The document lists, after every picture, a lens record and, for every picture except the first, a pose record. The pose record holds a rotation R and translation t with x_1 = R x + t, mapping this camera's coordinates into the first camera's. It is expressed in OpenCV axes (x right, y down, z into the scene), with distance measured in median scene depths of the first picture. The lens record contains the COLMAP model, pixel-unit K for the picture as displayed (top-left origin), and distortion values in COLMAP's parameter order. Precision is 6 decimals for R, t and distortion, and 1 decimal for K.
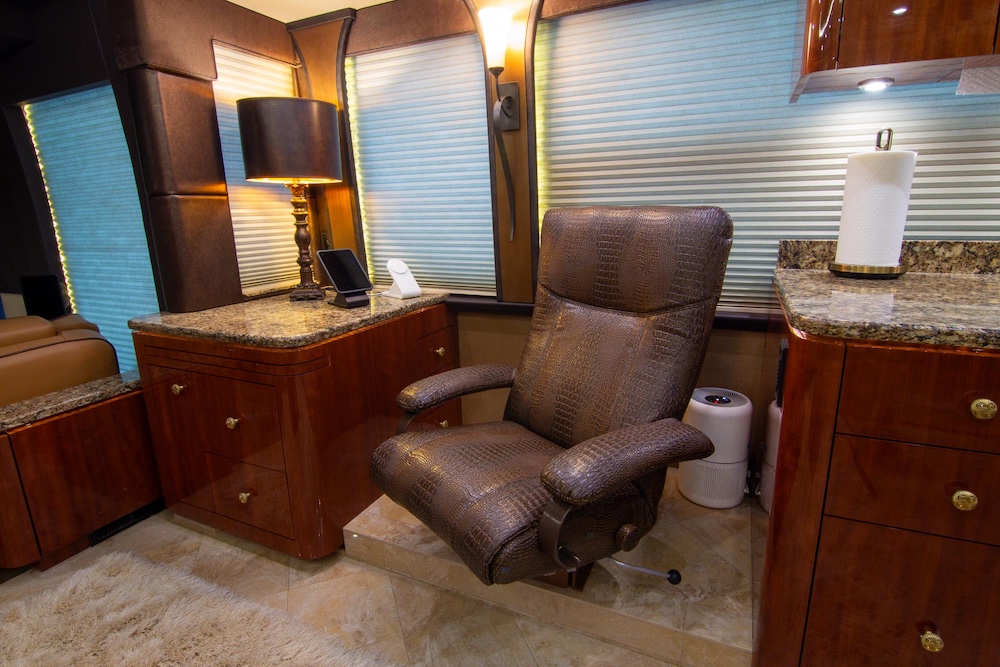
lens RADIAL K [[521.4, 0, 508.4], [0, 521.4, 330.0], [0, 0, 1]] dist [-0.007232, -0.009551]
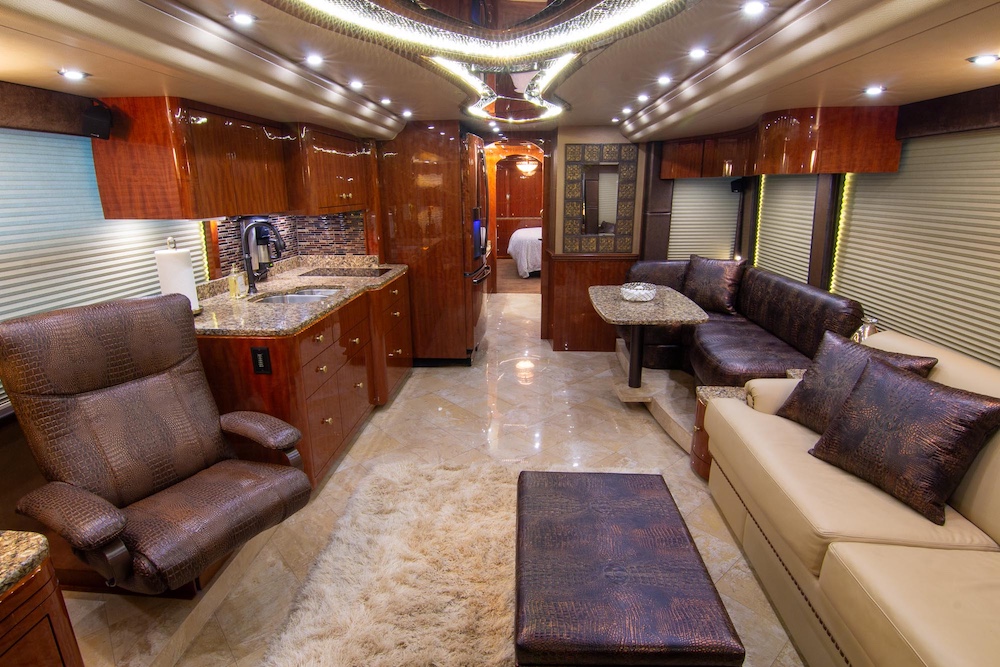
lens RADIAL K [[521.4, 0, 493.6], [0, 521.4, 334.0], [0, 0, 1]] dist [-0.007232, -0.009551]
pose [[-0.353198, -0.228788, 0.907142, -1.005457], [0.227562, 0.919506, 0.320508, -0.282734], [-0.907451, 0.319634, -0.272705, 0.395107]]
